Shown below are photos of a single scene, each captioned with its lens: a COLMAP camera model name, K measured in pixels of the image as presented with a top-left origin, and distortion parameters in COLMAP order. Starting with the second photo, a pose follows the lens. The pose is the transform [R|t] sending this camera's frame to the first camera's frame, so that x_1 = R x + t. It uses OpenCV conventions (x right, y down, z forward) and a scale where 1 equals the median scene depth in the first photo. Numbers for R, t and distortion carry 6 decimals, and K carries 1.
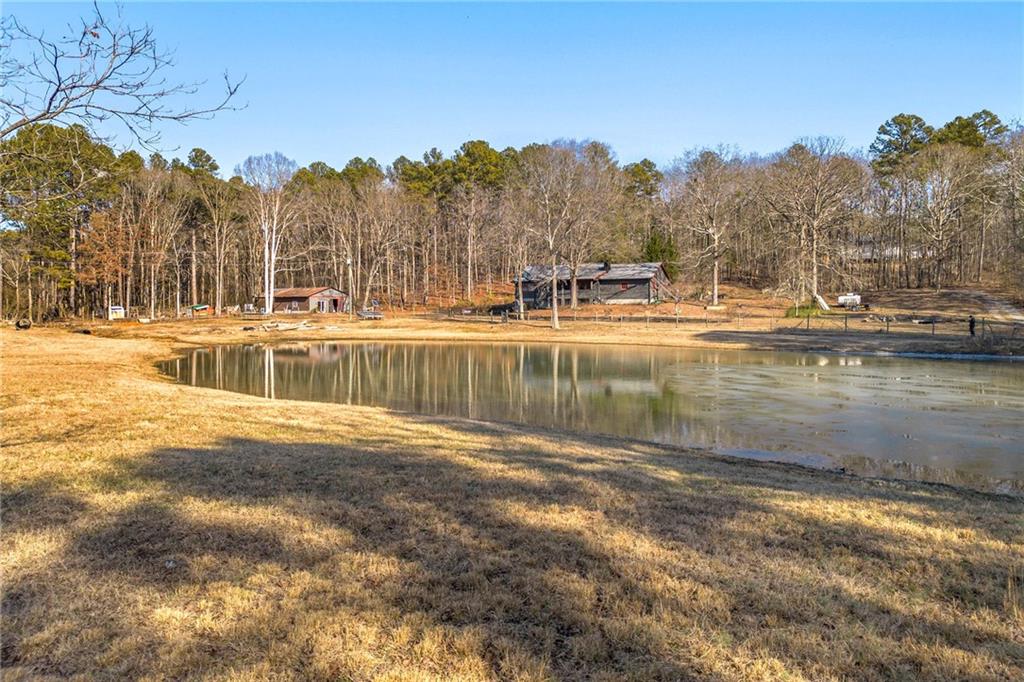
lens RADIAL K [[705.7, 0, 512.0], [0, 705.7, 341.0], [0, 0, 1]] dist [-0.000533, 0.000031]
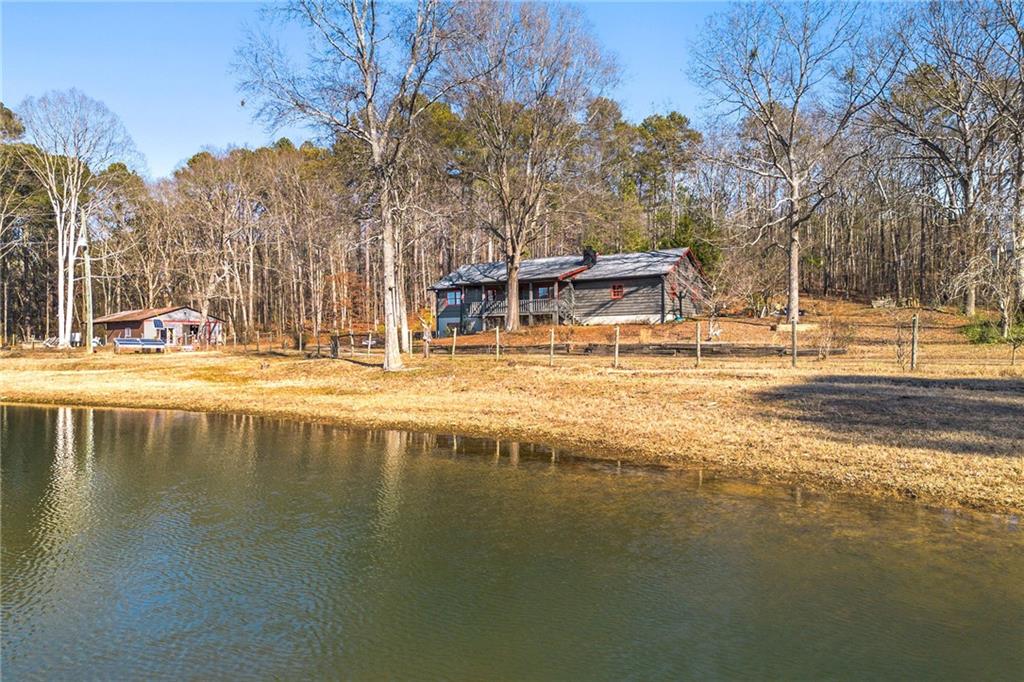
lens RADIAL K [[720.2, 0, 513.2], [0, 720.2, 382.6], [0, 0, 1]] dist [0.003151, 0.000938]
pose [[0.998103, 0.001700, -0.061546, 0.113222], [-0.001658, 0.999998, 0.000740, -0.008269], [0.061547, -0.000637, 0.998104, 0.445006]]
